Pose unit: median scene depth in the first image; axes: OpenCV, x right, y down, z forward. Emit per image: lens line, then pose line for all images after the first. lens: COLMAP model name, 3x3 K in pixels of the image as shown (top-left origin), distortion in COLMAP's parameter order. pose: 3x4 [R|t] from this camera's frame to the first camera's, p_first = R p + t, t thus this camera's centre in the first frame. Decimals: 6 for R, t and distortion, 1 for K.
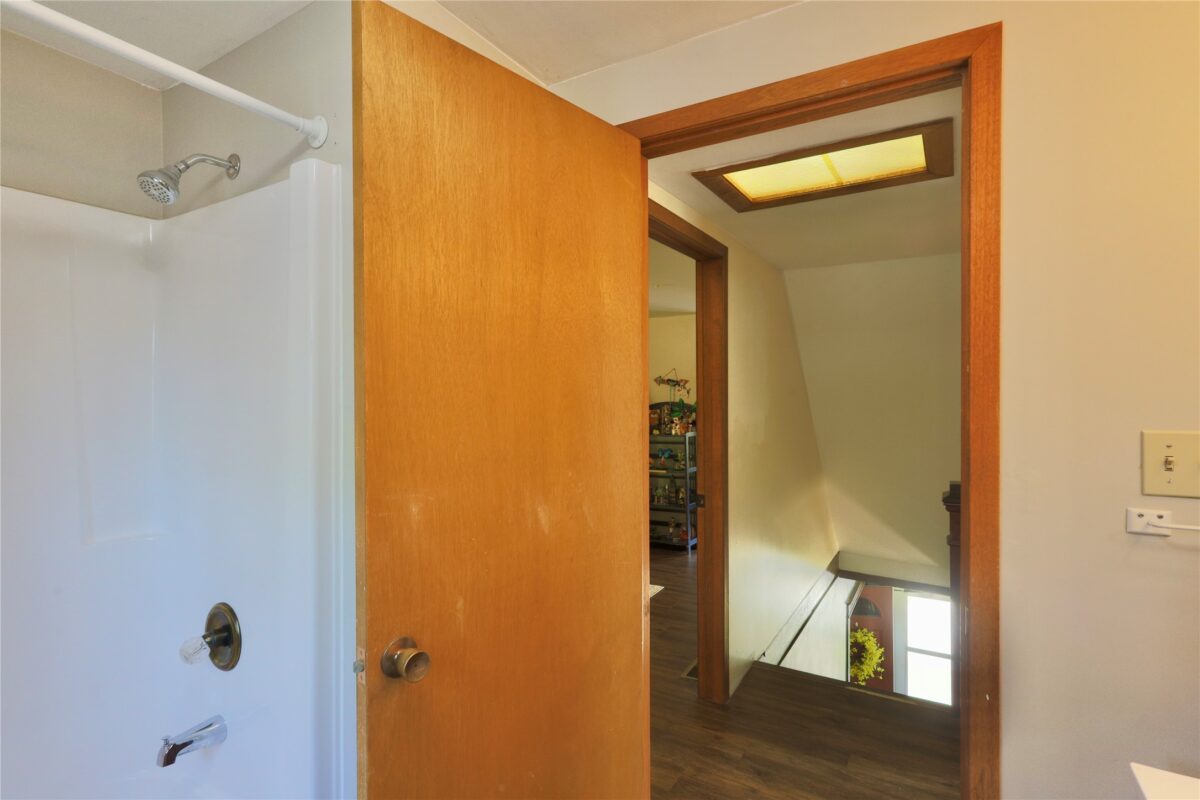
lens RADIAL K [[591.9, 0, 601.2], [0, 591.9, 396.1], [0, 0, 1]] dist [-0.000318, 0.002097]
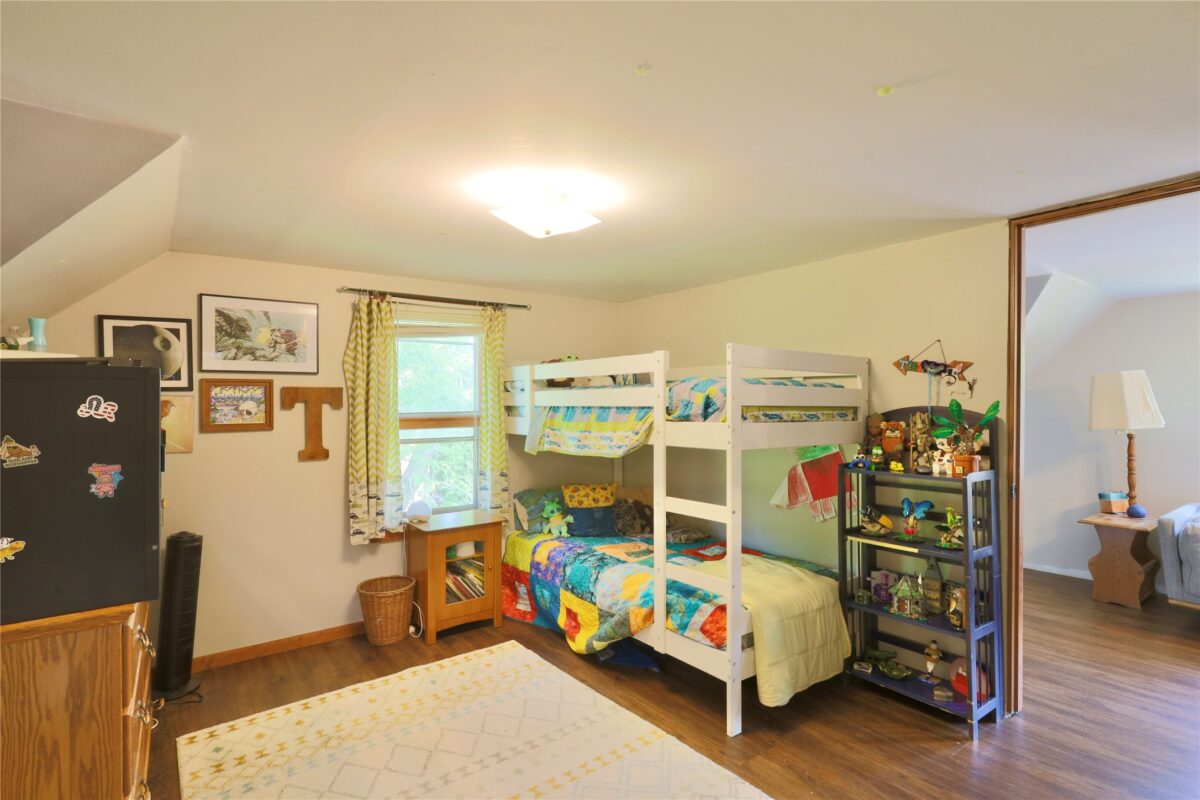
lens RADIAL K [[591.9, 0, 598.1], [0, 591.9, 398.4], [0, 0, 1]] dist [-0.000318, 0.002097]
pose [[0.920410, 0.001902, -0.390949, 0.055294], [-0.001752, 0.999998, 0.000740, 0.003194], [0.390950, 0.000004, 0.920412, 0.435229]]
